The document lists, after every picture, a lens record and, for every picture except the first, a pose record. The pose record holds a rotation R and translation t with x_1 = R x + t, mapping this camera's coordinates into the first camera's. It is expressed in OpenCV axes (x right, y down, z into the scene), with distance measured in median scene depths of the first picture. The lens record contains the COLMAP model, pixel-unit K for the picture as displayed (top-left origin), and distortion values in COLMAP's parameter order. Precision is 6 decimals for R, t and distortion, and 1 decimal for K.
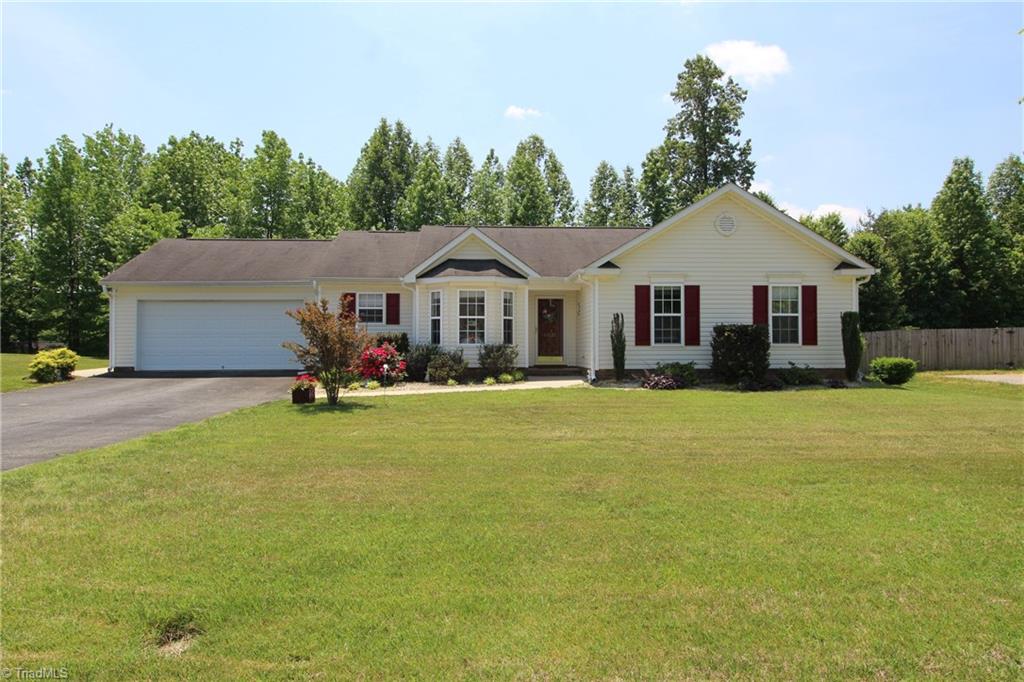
lens RADIAL K [[675.3, 0, 512.4], [0, 675.3, 342.4], [0, 0, 1]] dist [0.000352, -0.000967]
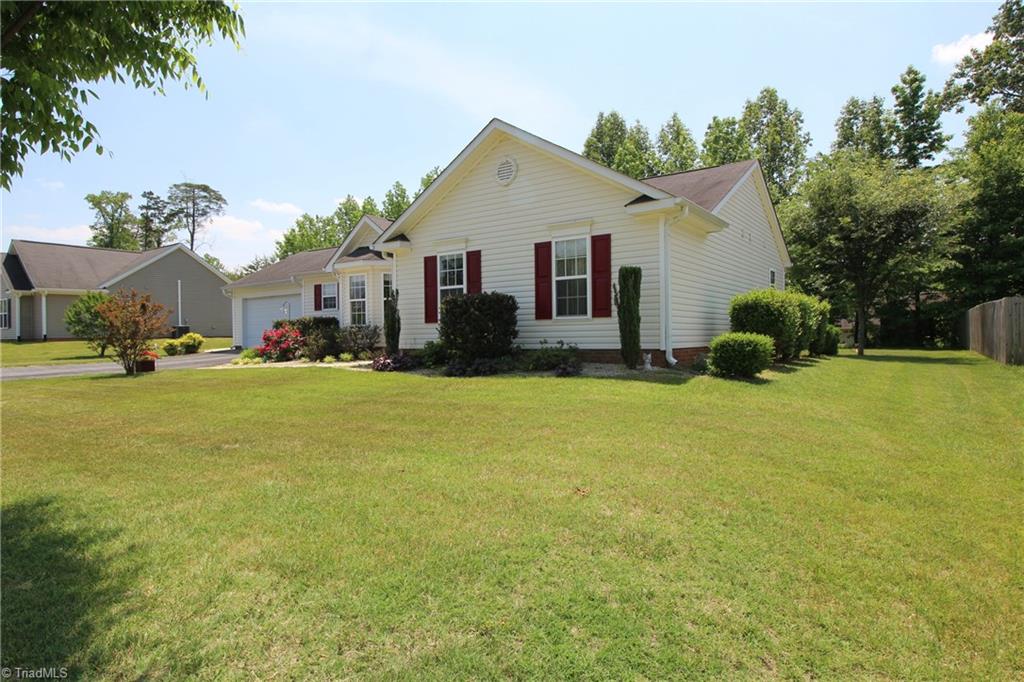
lens RADIAL K [[592.6, 0, 512.1], [0, 592.6, 340.9], [0, 0, 1]] dist [0.004085, 0.000780]
pose [[0.773790, -0.003568, -0.633433, 0.770995], [0.023524, 0.999456, 0.023107, 0.012668], [0.633006, -0.032781, 0.773453, 0.445760]]
